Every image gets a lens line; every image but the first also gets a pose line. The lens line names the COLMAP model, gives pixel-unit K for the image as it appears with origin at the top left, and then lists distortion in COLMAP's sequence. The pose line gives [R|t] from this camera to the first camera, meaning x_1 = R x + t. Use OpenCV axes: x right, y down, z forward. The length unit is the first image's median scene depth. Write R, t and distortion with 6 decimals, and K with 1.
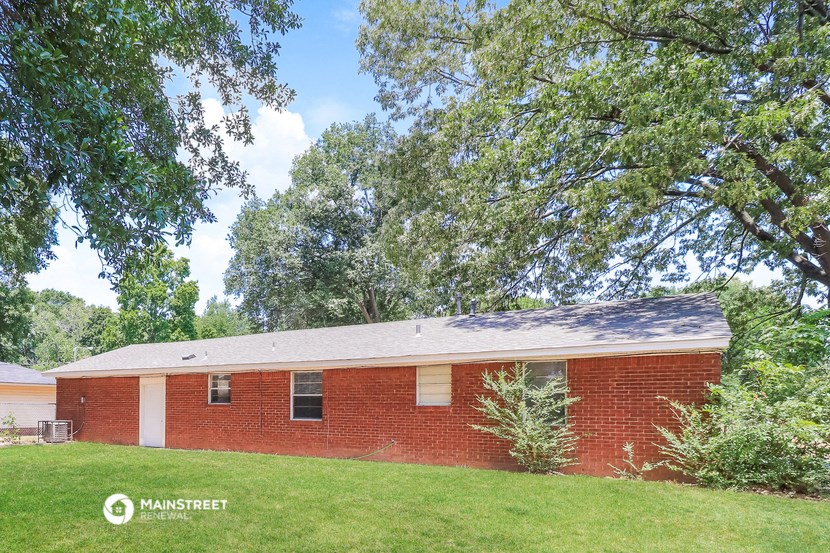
lens RADIAL K [[387.1, 0, 413.4], [0, 387.1, 257.0], [0, 0, 1]] dist [-0.001132, 0.000237]
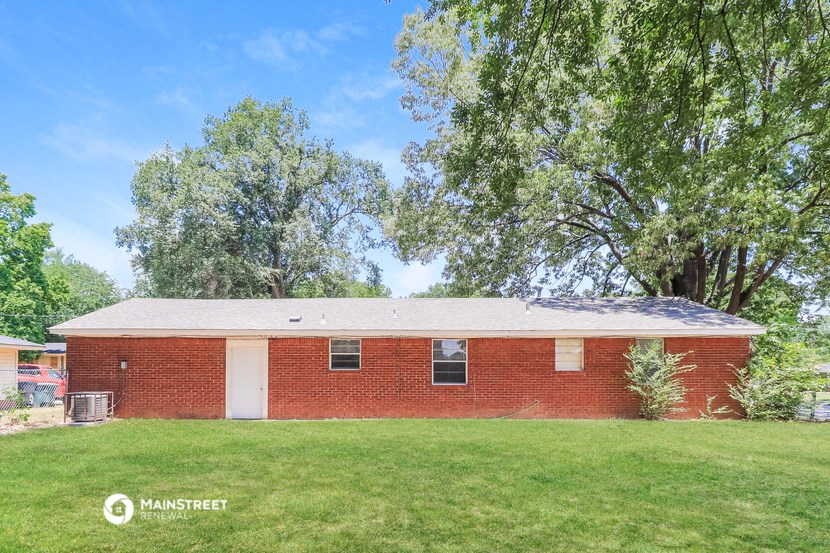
lens RADIAL K [[337.3, 0, 415.0], [0, 337.3, 266.5], [0, 0, 1]] dist [0.000482, 0.000004]
pose [[0.914308, 0.116945, 0.387770, -0.733756], [-0.142016, 0.989190, 0.036531, 0.080664], [-0.379306, -0.088470, 0.921032, 0.212174]]
